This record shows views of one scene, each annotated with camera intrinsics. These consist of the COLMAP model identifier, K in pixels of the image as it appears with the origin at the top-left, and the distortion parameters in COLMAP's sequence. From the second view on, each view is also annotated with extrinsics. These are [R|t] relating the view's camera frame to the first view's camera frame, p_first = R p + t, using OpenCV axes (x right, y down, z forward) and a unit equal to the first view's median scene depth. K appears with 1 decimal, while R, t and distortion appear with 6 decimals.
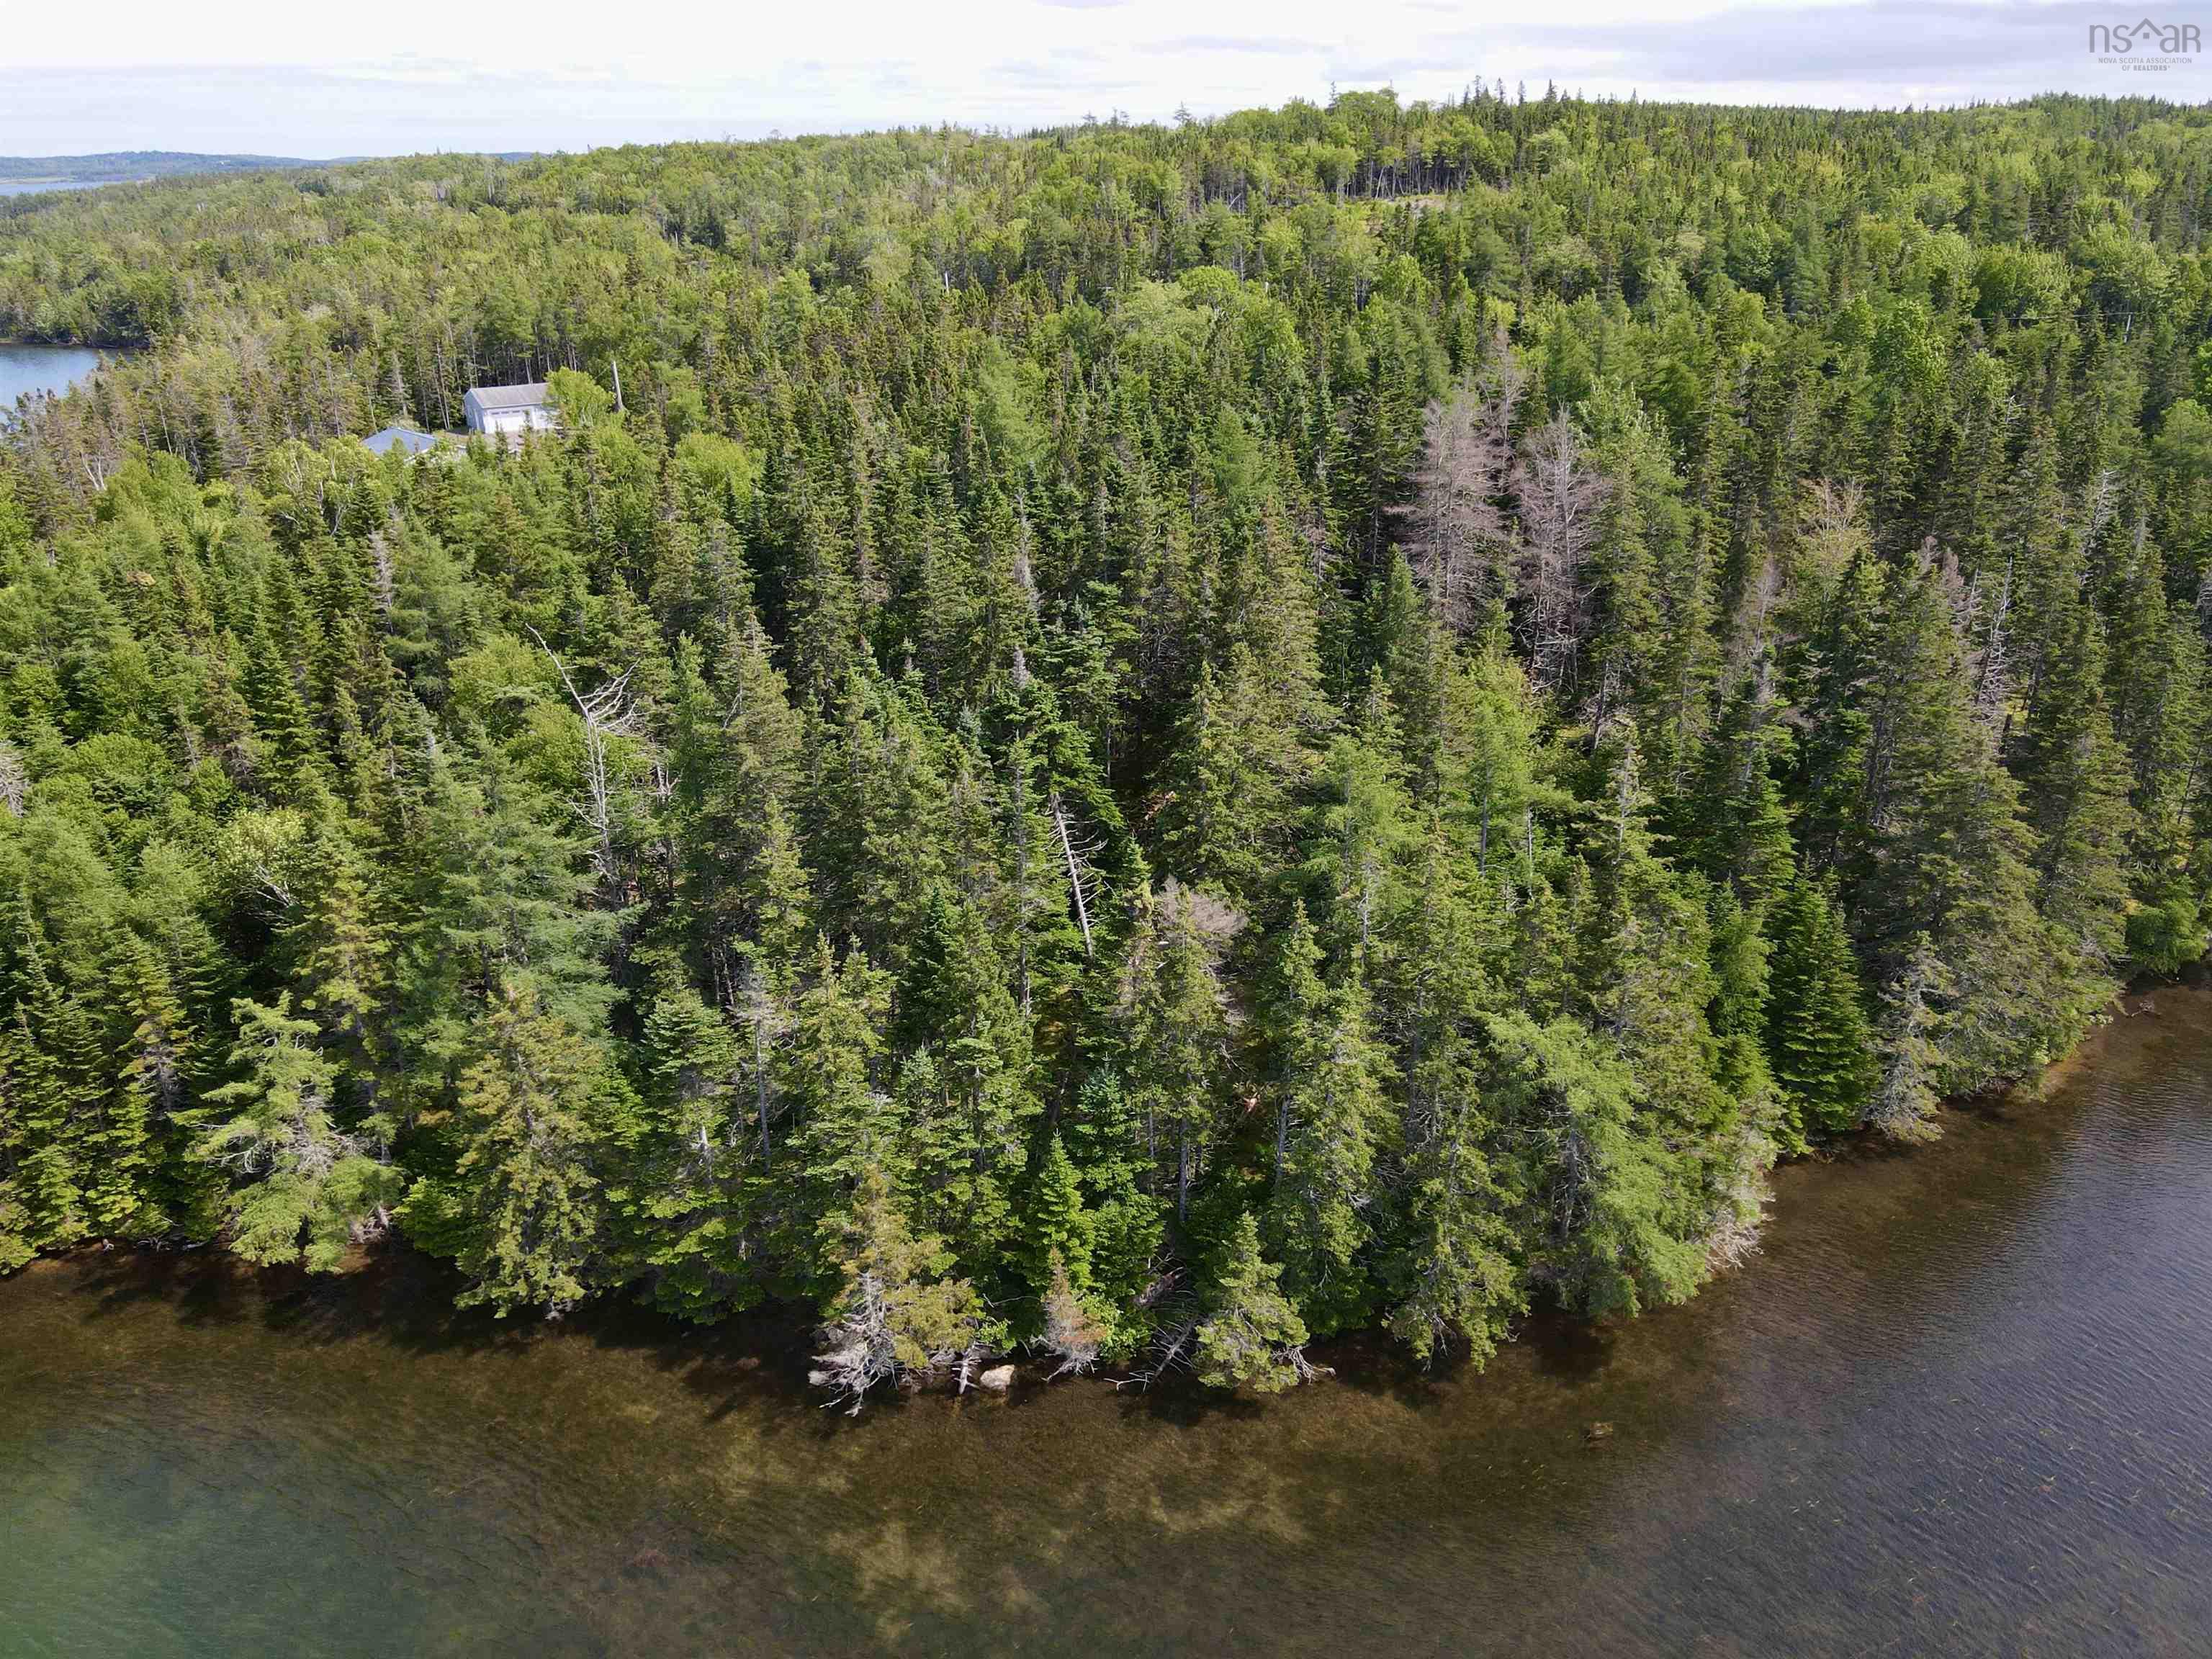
lens RADIAL K [[1612.6, 0, 1105.9], [0, 1612.6, 852.1], [0, 0, 1]] dist [0.003573, 0.010951]
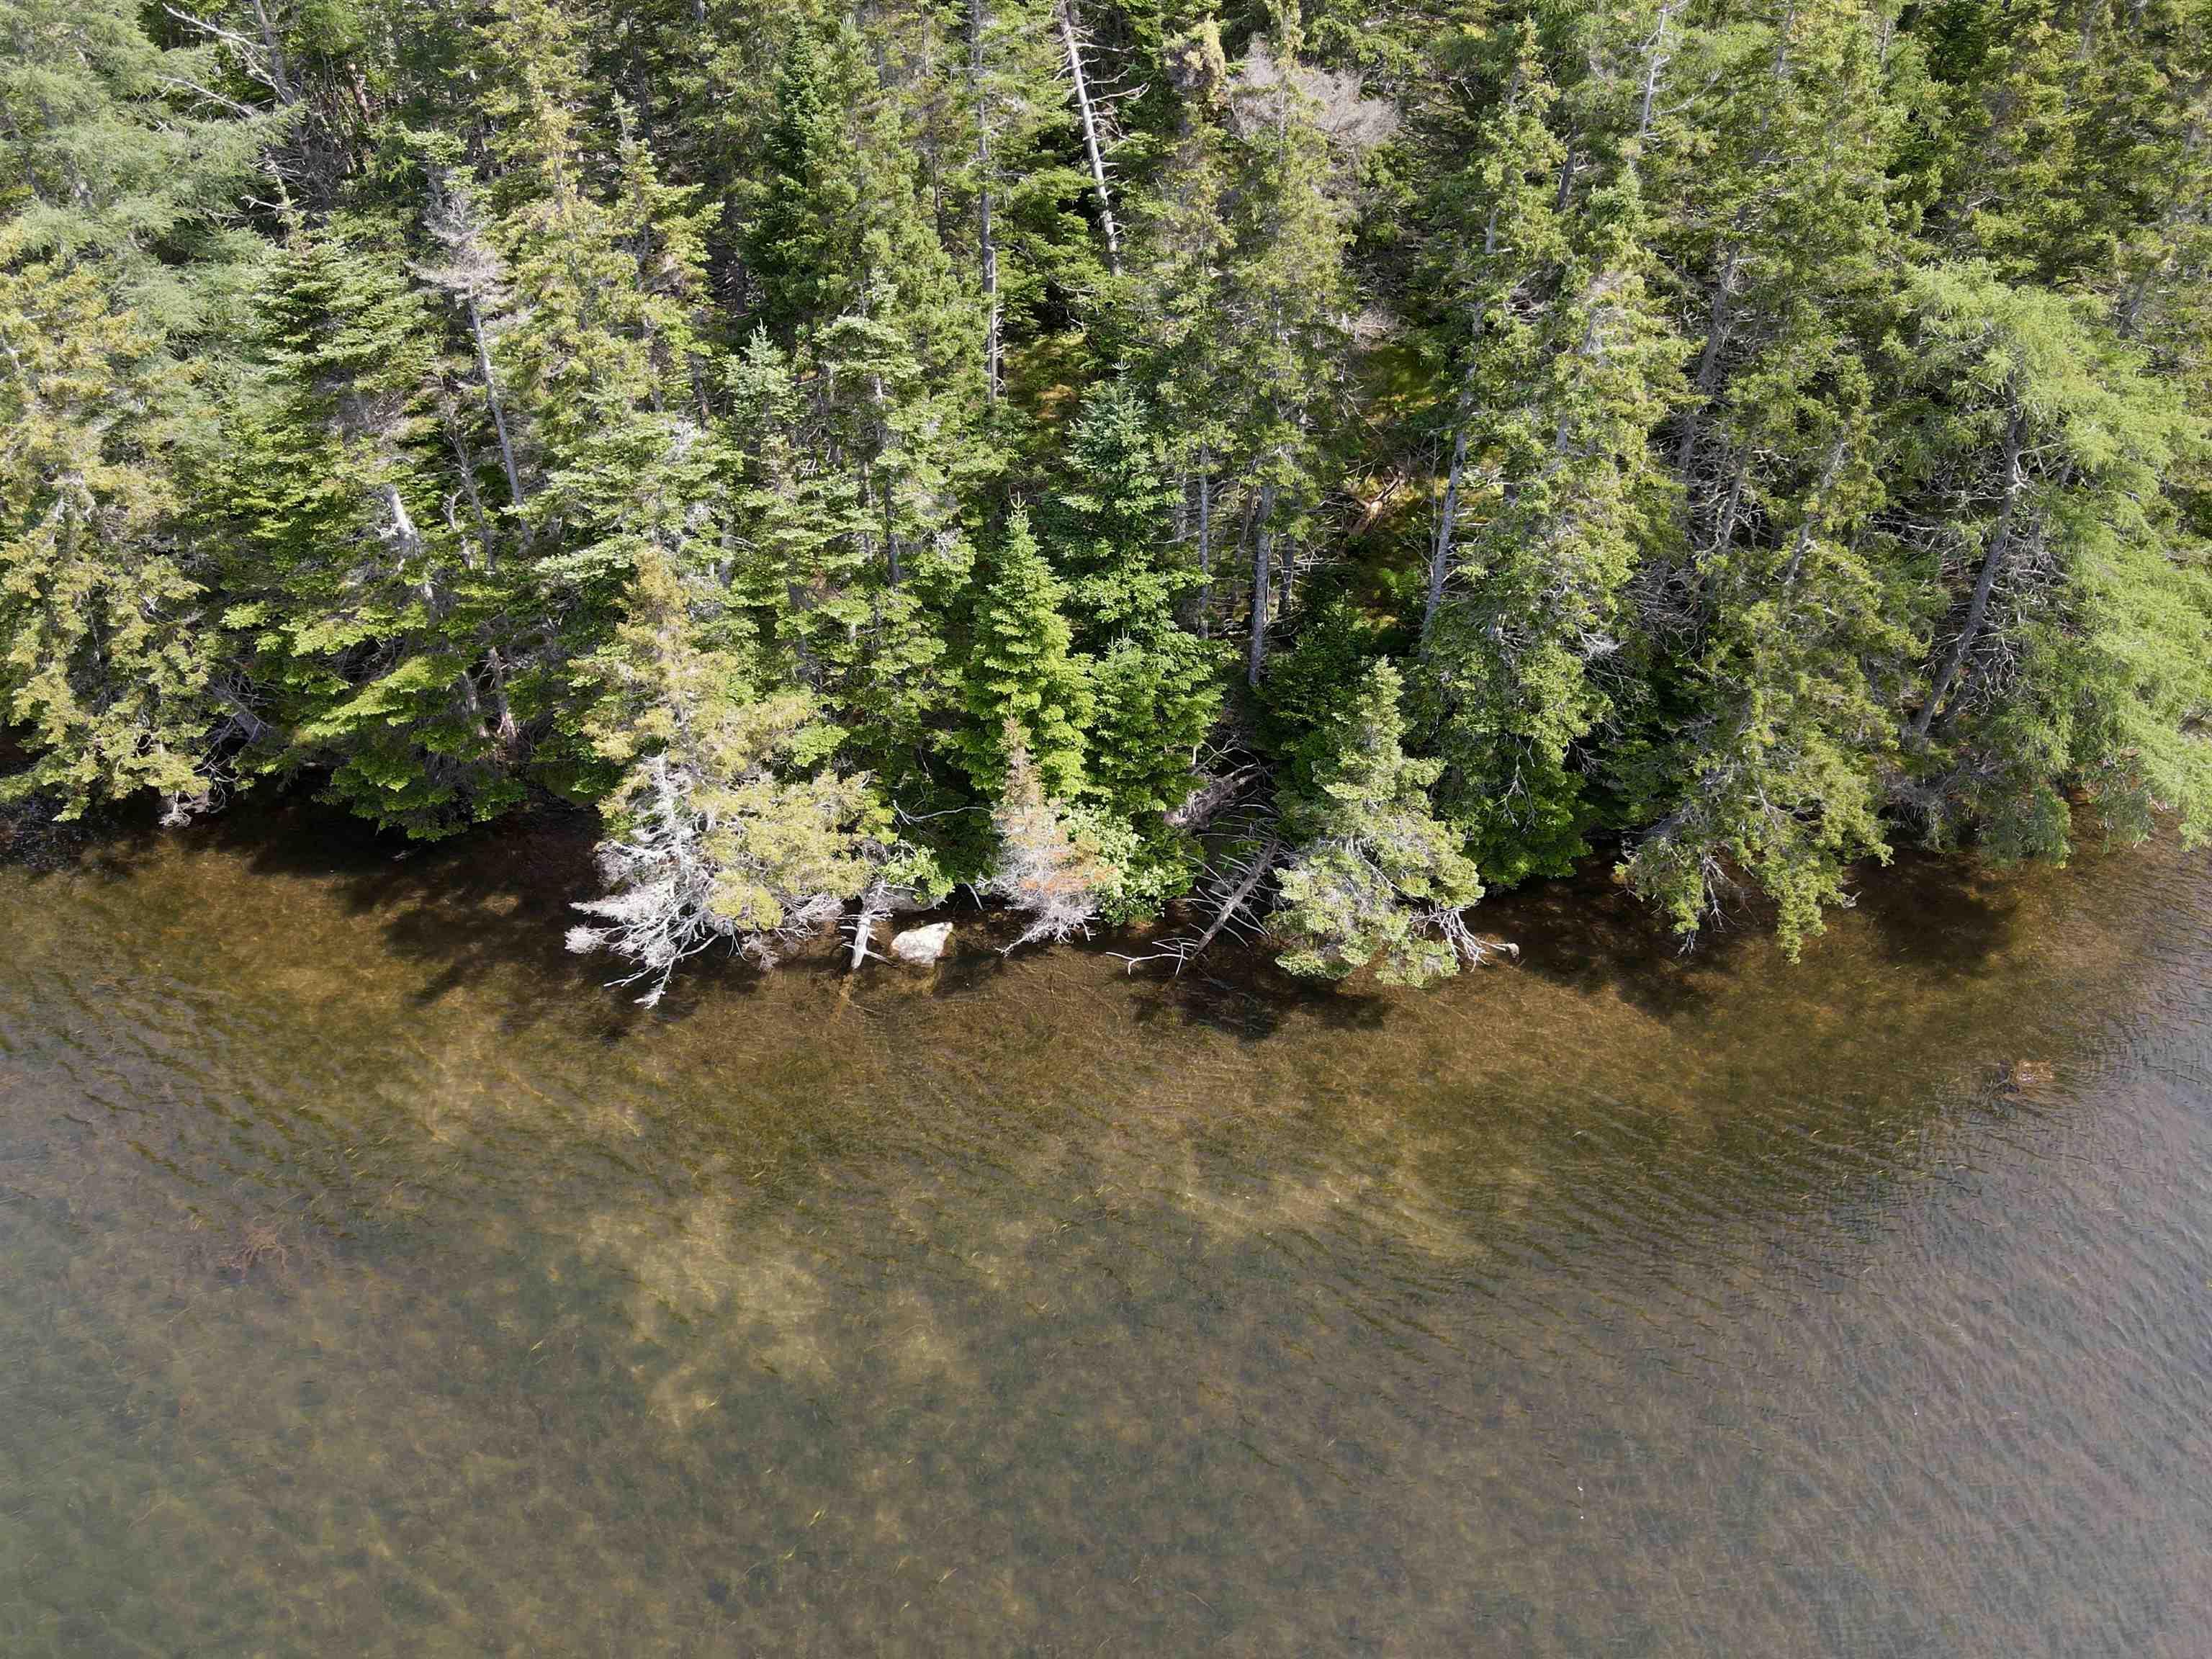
lens RADIAL K [[1593.2, 0, 1112.0], [0, 1593.2, 848.4], [0, 0, 1]] dist [0.011004, 0.000910]
pose [[0.999253, 0.024748, -0.029697, 0.016486], [-0.015196, 0.957837, 0.286911, 0.131959], [0.035545, -0.286245, 0.957497, 0.476702]]
